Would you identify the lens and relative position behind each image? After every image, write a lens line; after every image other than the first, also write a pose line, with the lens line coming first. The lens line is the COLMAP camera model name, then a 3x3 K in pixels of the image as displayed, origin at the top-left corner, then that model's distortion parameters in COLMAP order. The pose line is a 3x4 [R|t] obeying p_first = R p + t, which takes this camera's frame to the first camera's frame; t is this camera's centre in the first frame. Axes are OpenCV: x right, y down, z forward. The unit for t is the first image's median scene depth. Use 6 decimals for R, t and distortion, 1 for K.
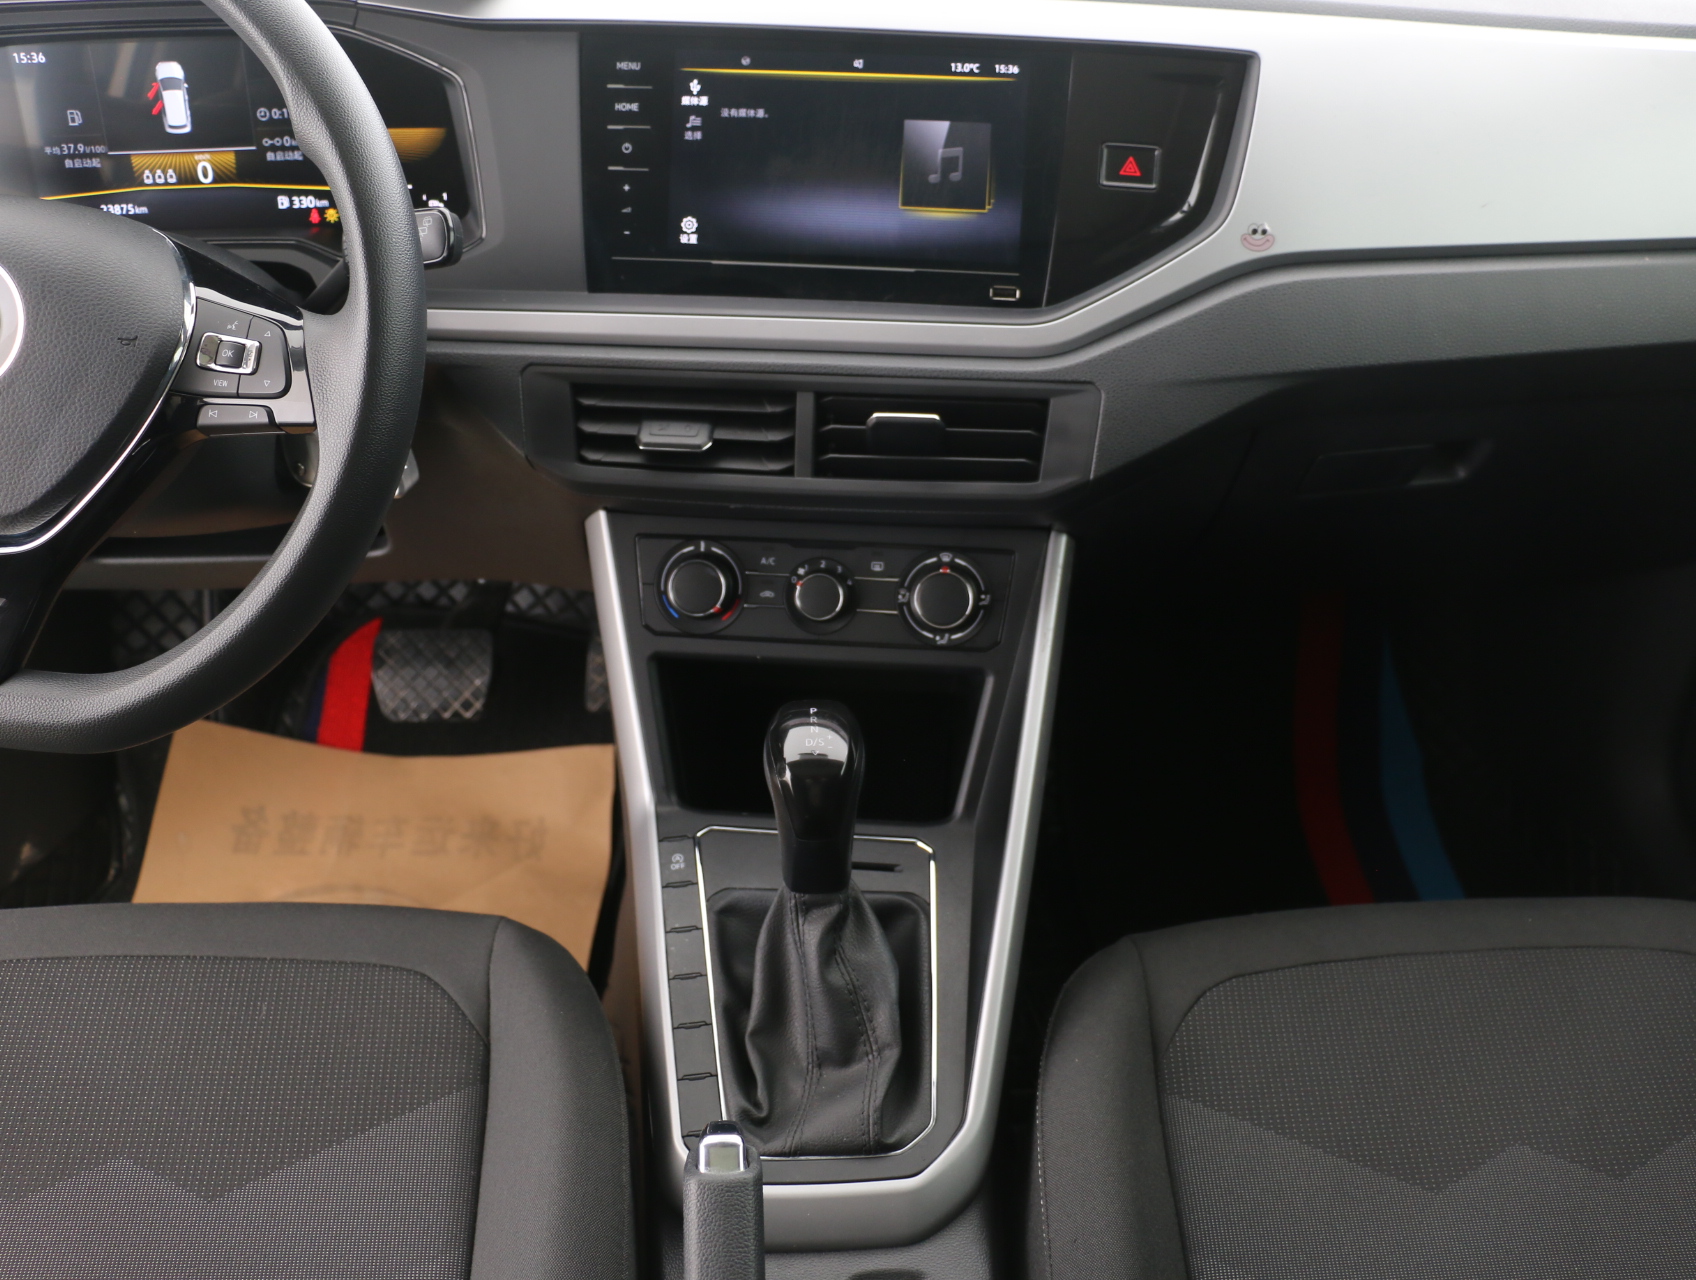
lens RADIAL K [[1552.6, 0, 848.0], [0, 1552.6, 640.0], [0, 0, 1]] dist [-0.188993, 0.165959]
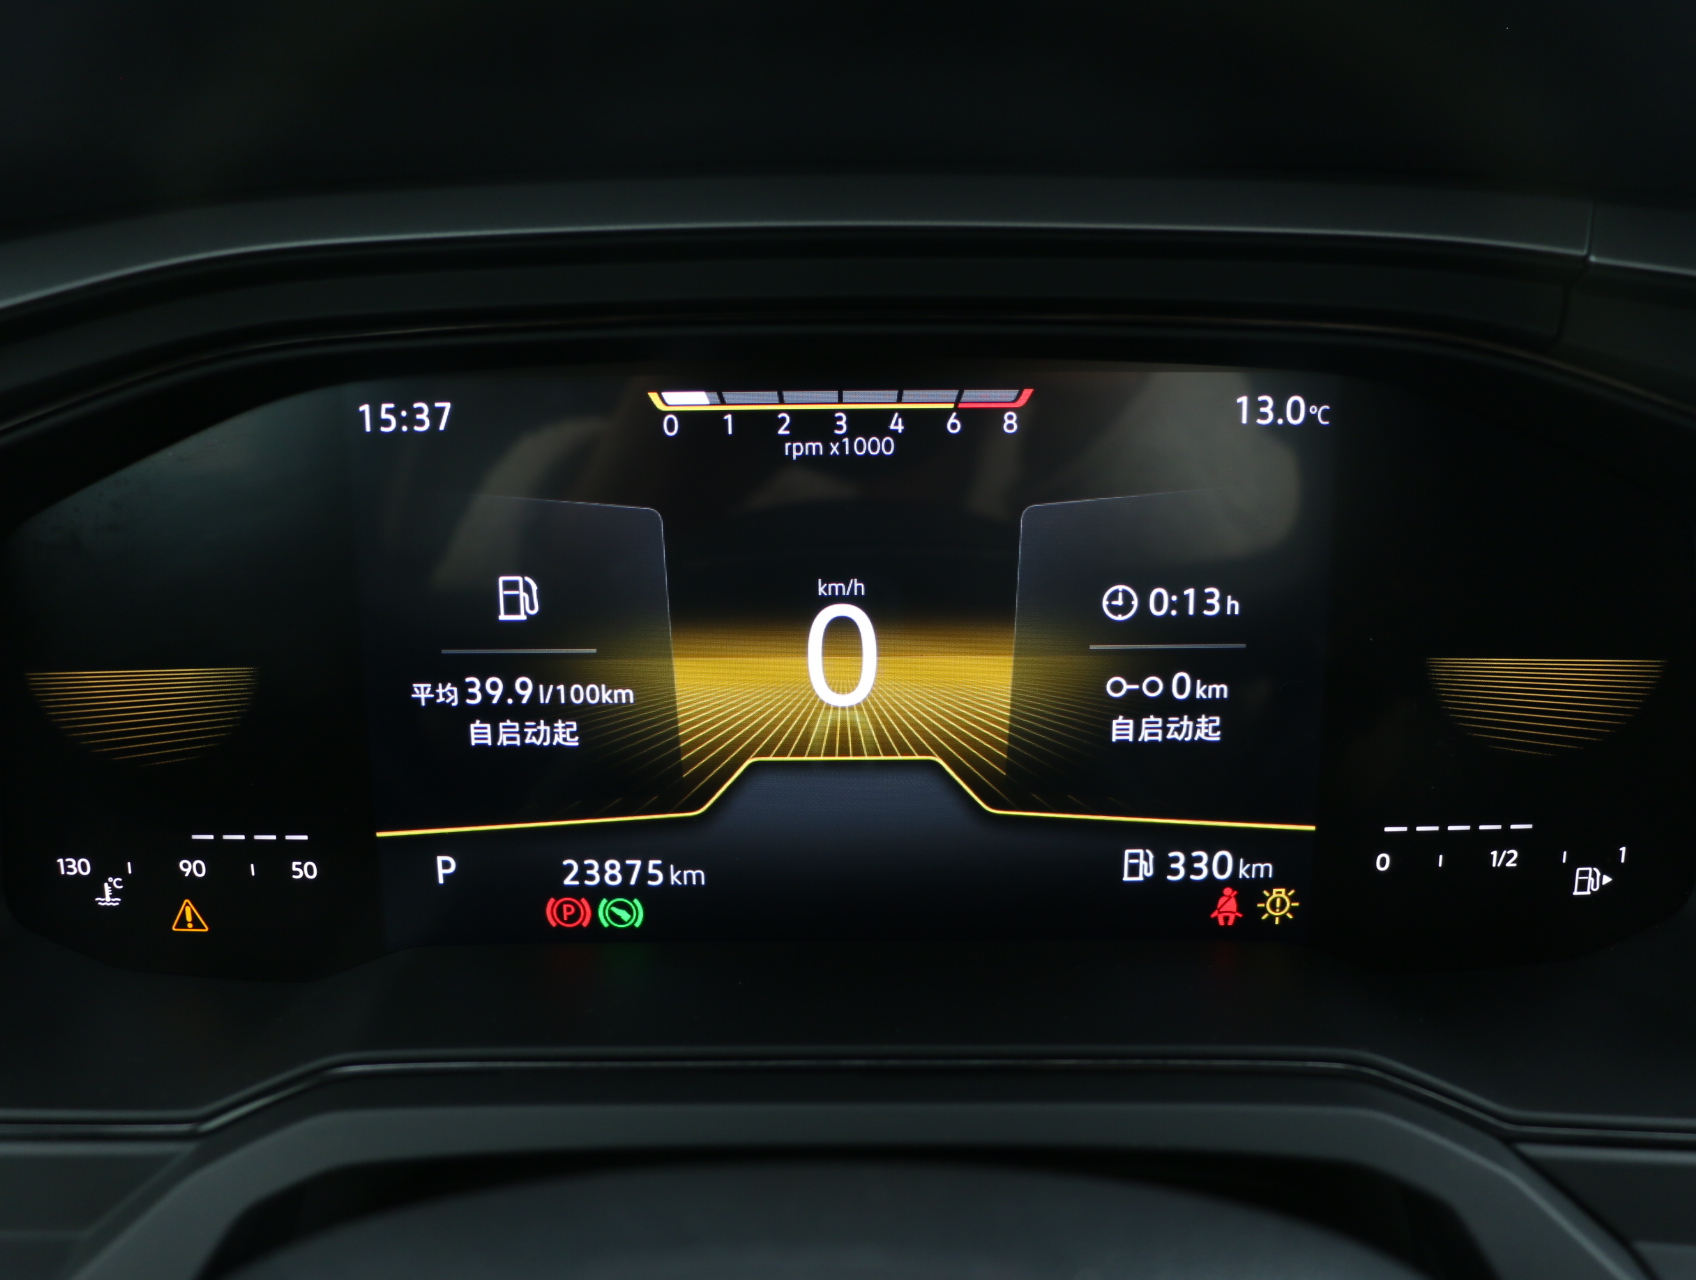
lens RADIAL K [[1552.6, 0, 848.0], [0, 1552.6, 640.0], [0, 0, 1]] dist [-0.188993, 0.165959]
pose [[0.998650, 0.004190, -0.051780, -0.438327], [-0.016520, 0.970614, -0.240075, -0.268213], [0.049252, 0.240607, 0.969372, 0.688433]]
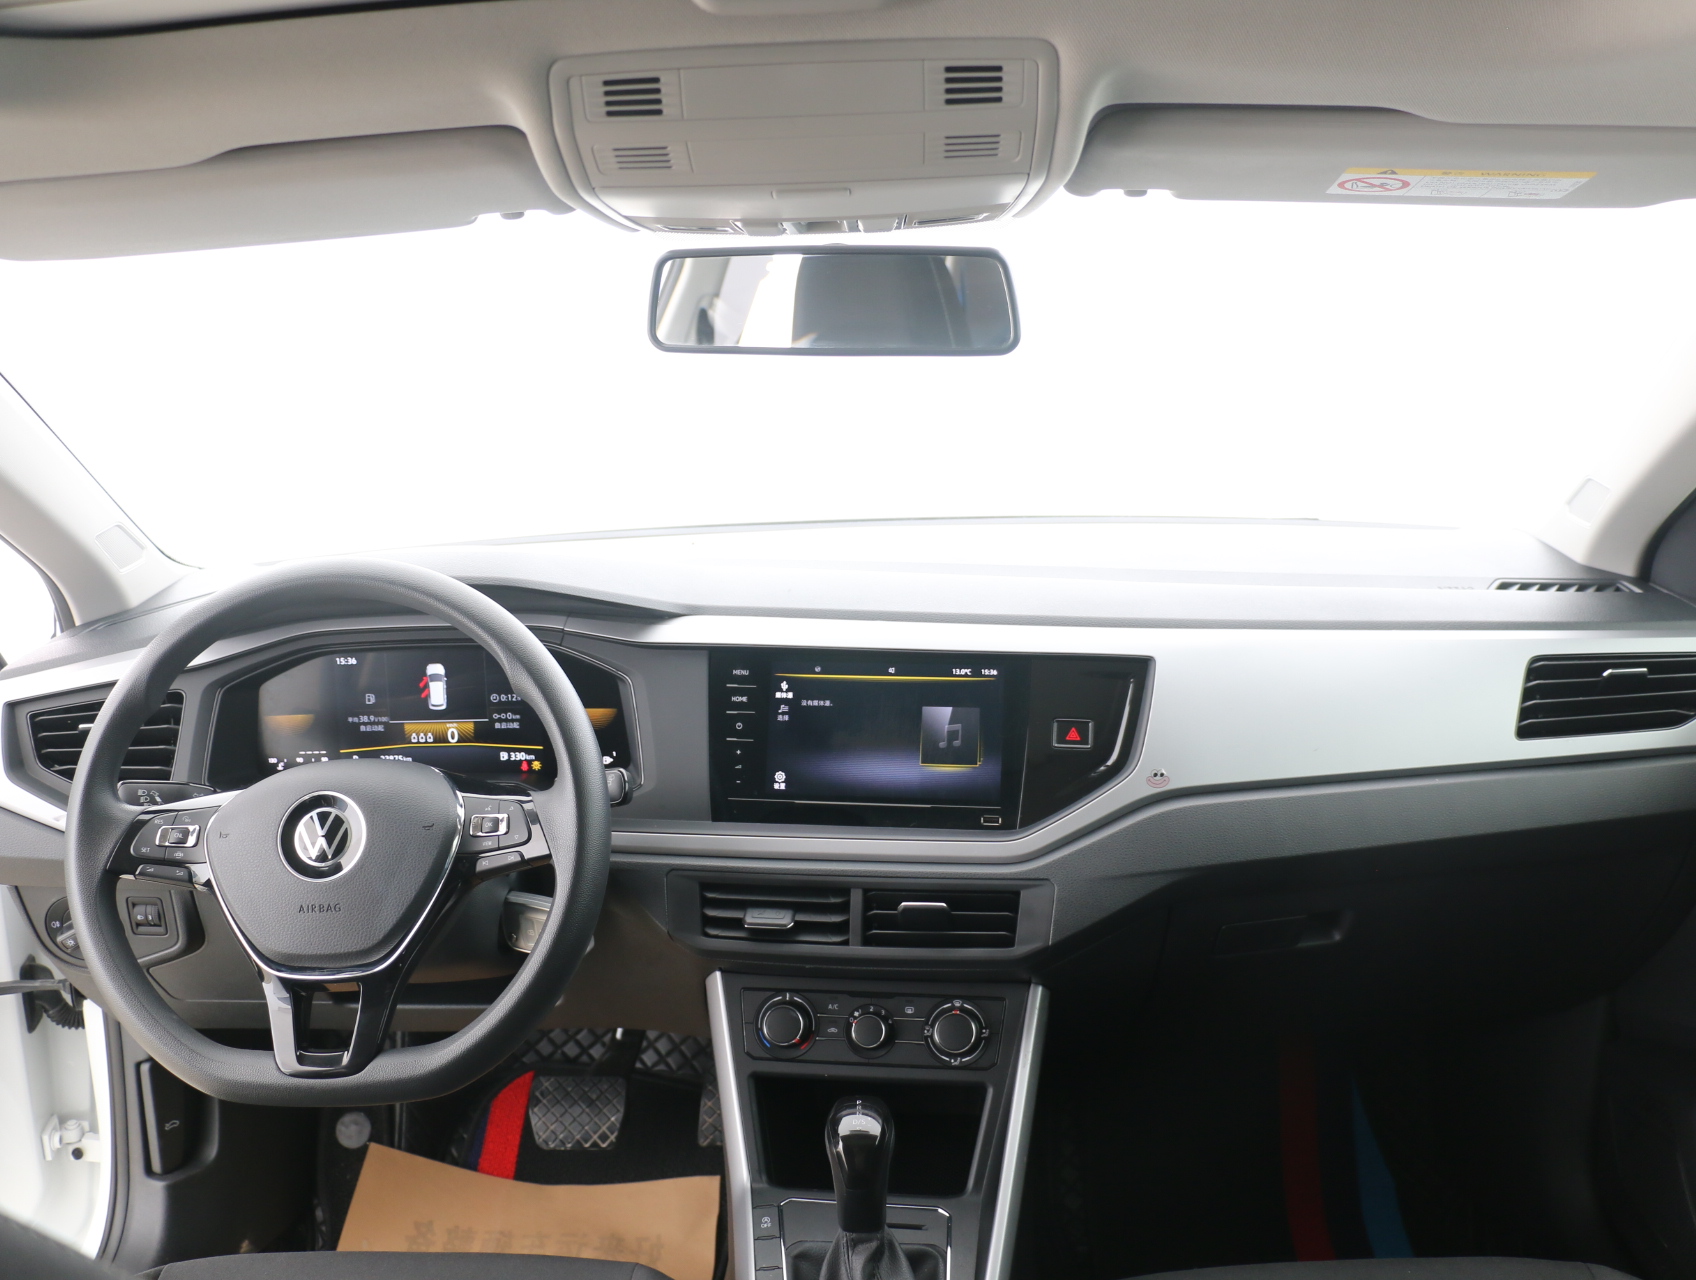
lens RADIAL K [[1552.6, 0, 848.0], [0, 1552.6, 640.0], [0, 0, 1]] dist [-0.188993, 0.165959]
pose [[0.997697, -0.017338, -0.065579, 0.061338], [-0.004531, 0.947586, -0.319468, 0.081779], [0.067681, 0.319030, 0.945325, -0.449448]]
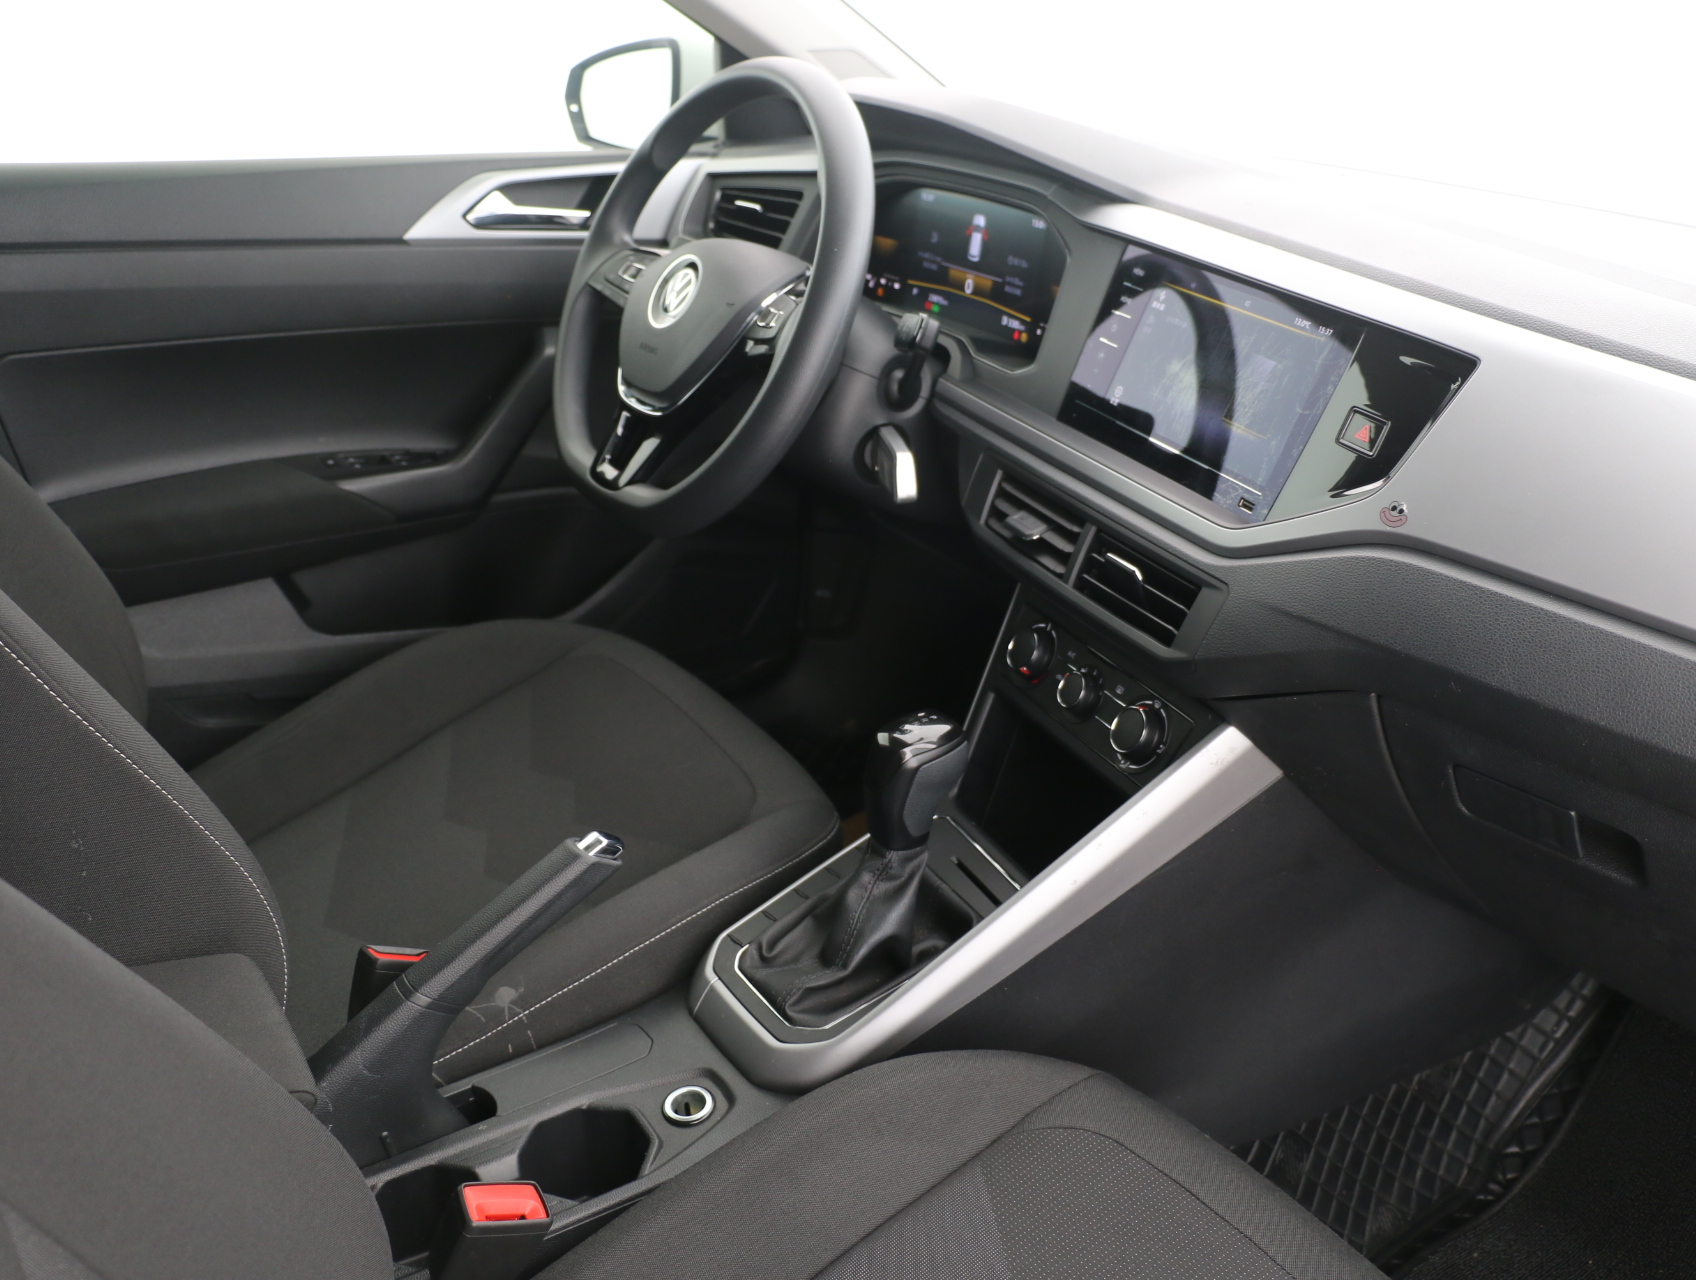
lens RADIAL K [[1552.6, 0, 848.0], [0, 1552.6, 640.0], [0, 0, 1]] dist [-0.188993, 0.165959]
pose [[0.502443, 0.365201, -0.783696, 0.856738], [-0.491679, 0.866272, 0.088456, -0.084350], [0.711198, 0.340882, 0.614814, 0.086606]]
